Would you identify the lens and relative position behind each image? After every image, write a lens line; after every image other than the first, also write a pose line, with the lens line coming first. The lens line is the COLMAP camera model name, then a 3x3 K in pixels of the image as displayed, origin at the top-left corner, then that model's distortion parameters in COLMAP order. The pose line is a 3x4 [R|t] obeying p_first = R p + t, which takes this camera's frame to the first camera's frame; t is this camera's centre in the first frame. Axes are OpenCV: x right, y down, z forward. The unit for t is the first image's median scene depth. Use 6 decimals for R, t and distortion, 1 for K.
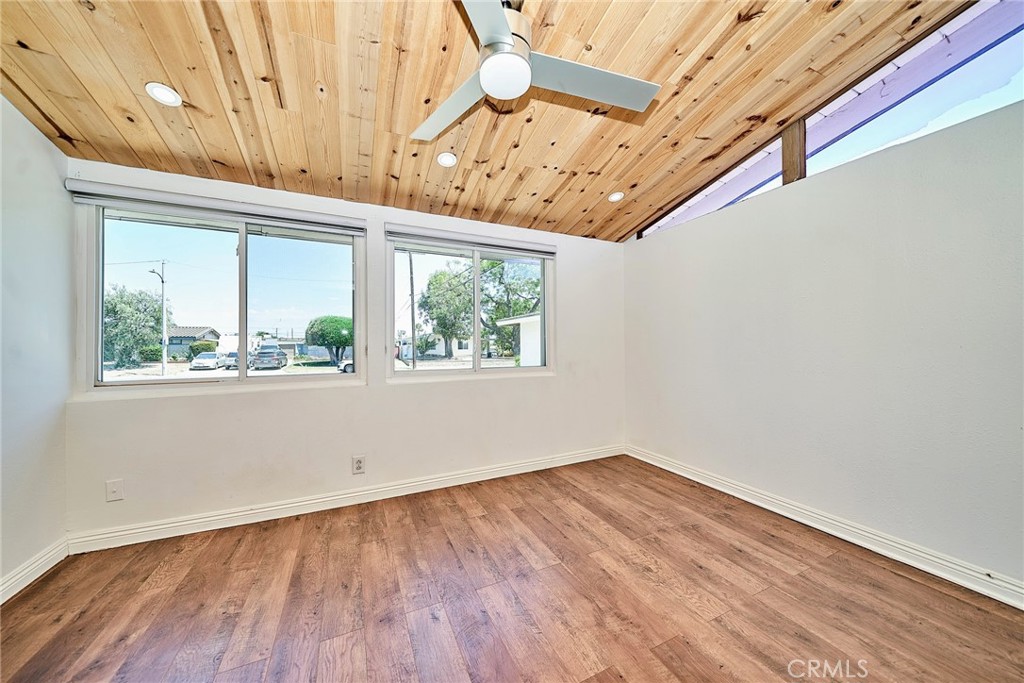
lens RADIAL K [[349.9, 0, 512.0], [0, 349.9, 341.5], [0, 0, 1]] dist [-0.000710, -0.000003]
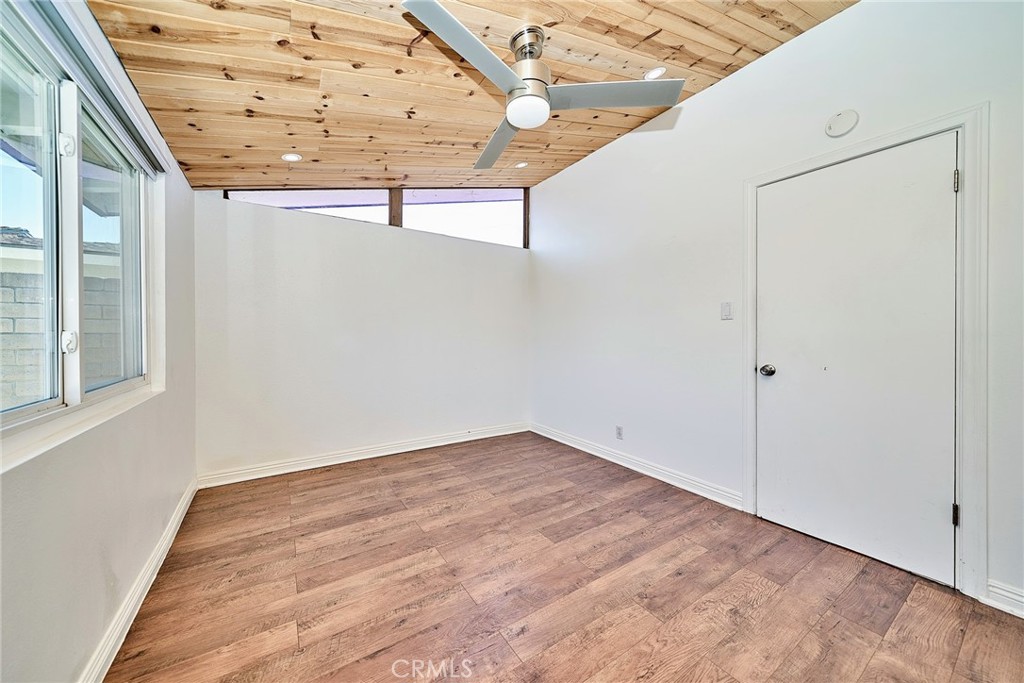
lens RADIAL K [[352.5, 0, 498.5], [0, 352.5, 335.1], [0, 0, 1]] dist [-0.000459, -0.000253]
pose [[-0.125970, 0.003259, 0.992029, -0.731098], [-0.008846, 0.999951, -0.004408, 0.007865], [-0.991995, -0.009331, -0.125935, 0.761917]]
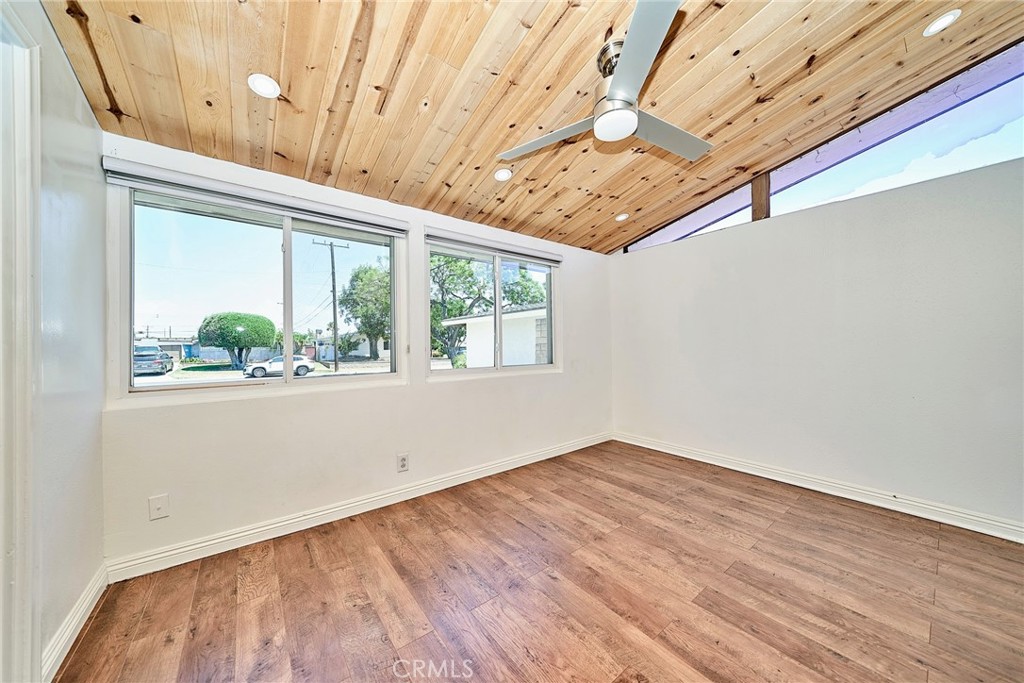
lens RADIAL K [[349.9, 0, 512.0], [0, 349.9, 341.5], [0, 0, 1]] dist [-0.000710, -0.000003]
pose [[0.975224, -0.000477, 0.221221, -0.393844], [0.000587, 1.000000, -0.000433, 0.000889], [-0.221221, 0.000553, 0.975224, -0.069429]]
